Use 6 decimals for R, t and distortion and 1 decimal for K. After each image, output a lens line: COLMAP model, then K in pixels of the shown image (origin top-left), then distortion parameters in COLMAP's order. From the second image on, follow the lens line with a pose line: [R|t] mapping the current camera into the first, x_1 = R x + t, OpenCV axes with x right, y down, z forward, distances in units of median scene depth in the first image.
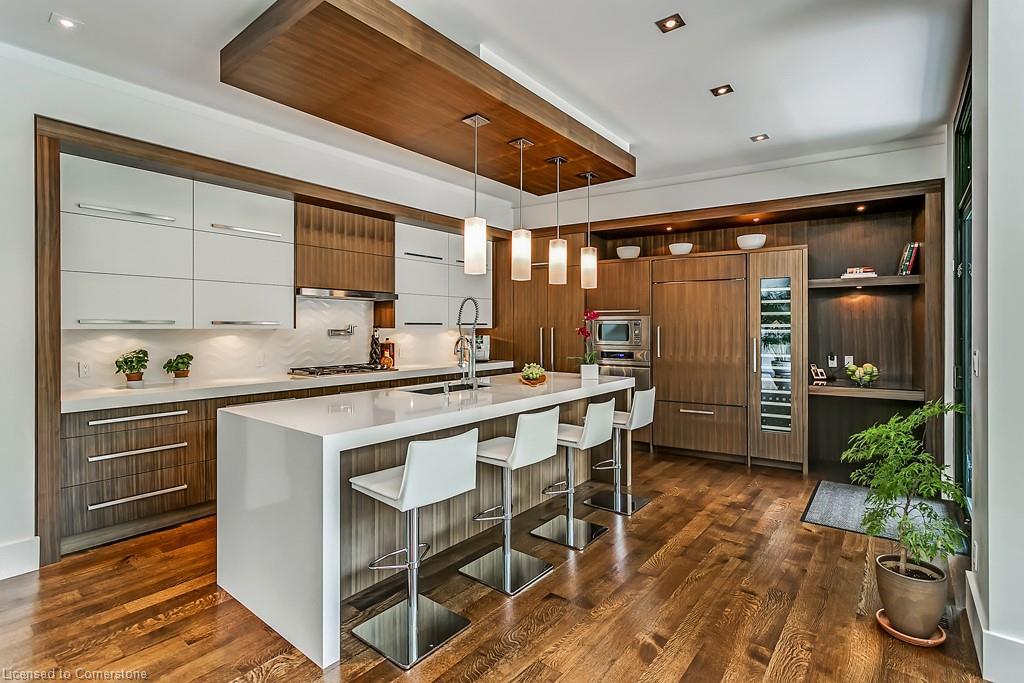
lens RADIAL K [[488.5, 0, 510.9], [0, 488.5, 332.8], [0, 0, 1]] dist [0.004278, 0.001796]
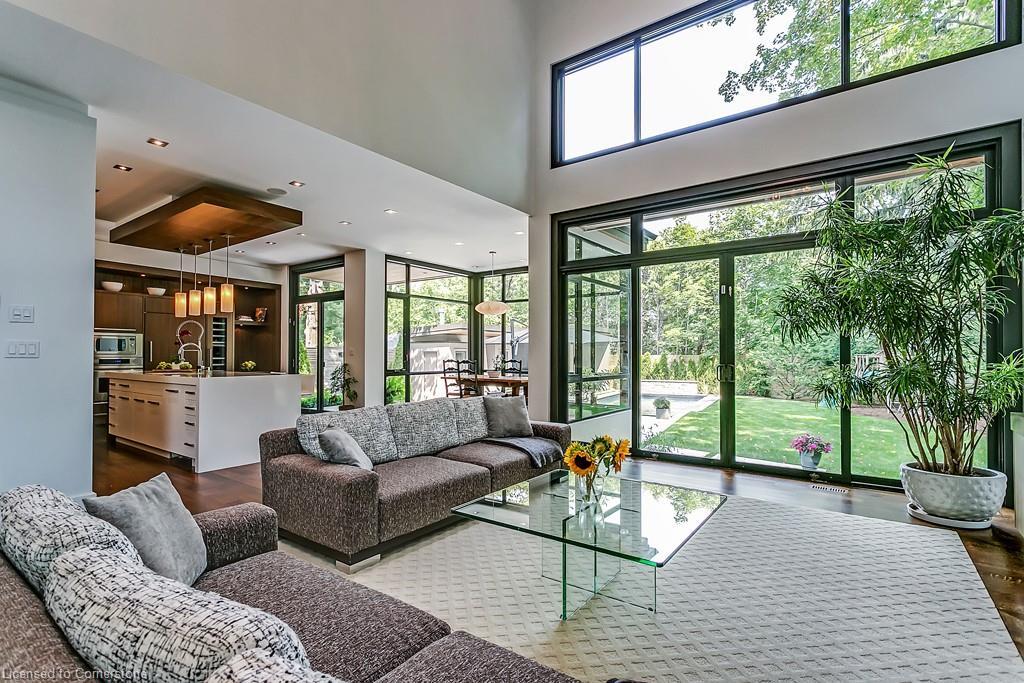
lens RADIAL K [[488.5, 0, 514.7], [0, 488.5, 347.6], [0, 0, 1]] dist [0.004278, 0.001796]
pose [[-0.044723, 0.015614, 0.998877, -1.394008], [0.010089, 0.999834, -0.015177, 0.046146], [-0.998948, 0.009399, -0.044873, -0.075275]]
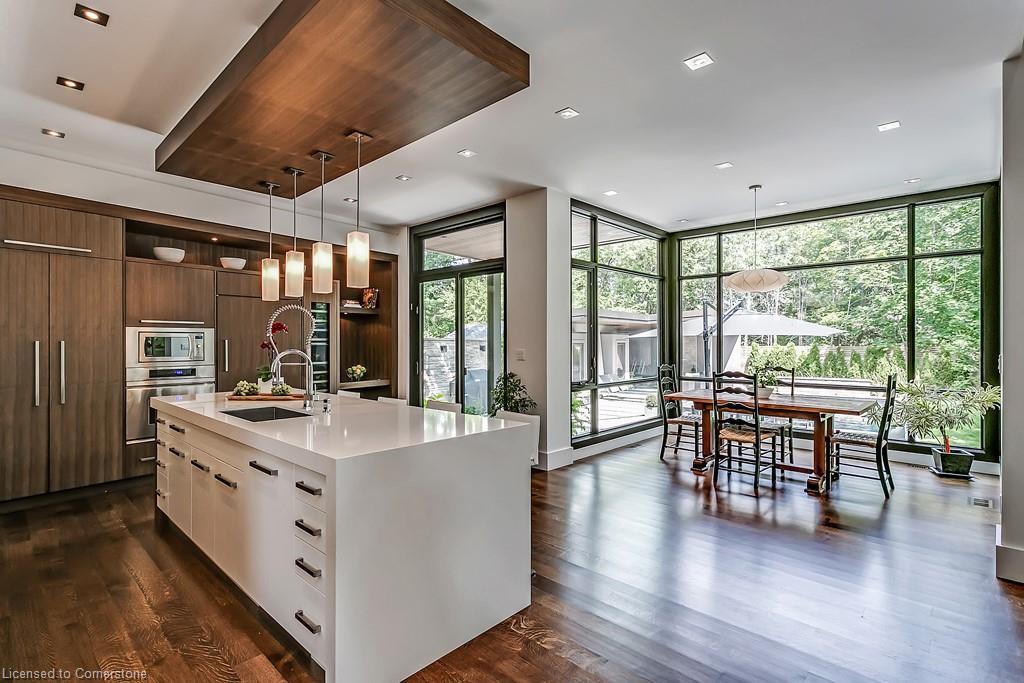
lens RADIAL K [[488.5, 0, 508.6], [0, 488.5, 342.1], [0, 0, 1]] dist [0.004278, 0.001796]
pose [[0.080461, -0.001538, 0.996757, -0.686119], [0.011017, 0.999939, 0.000654, -0.002556], [-0.996697, 0.010928, 0.080473, 0.386378]]
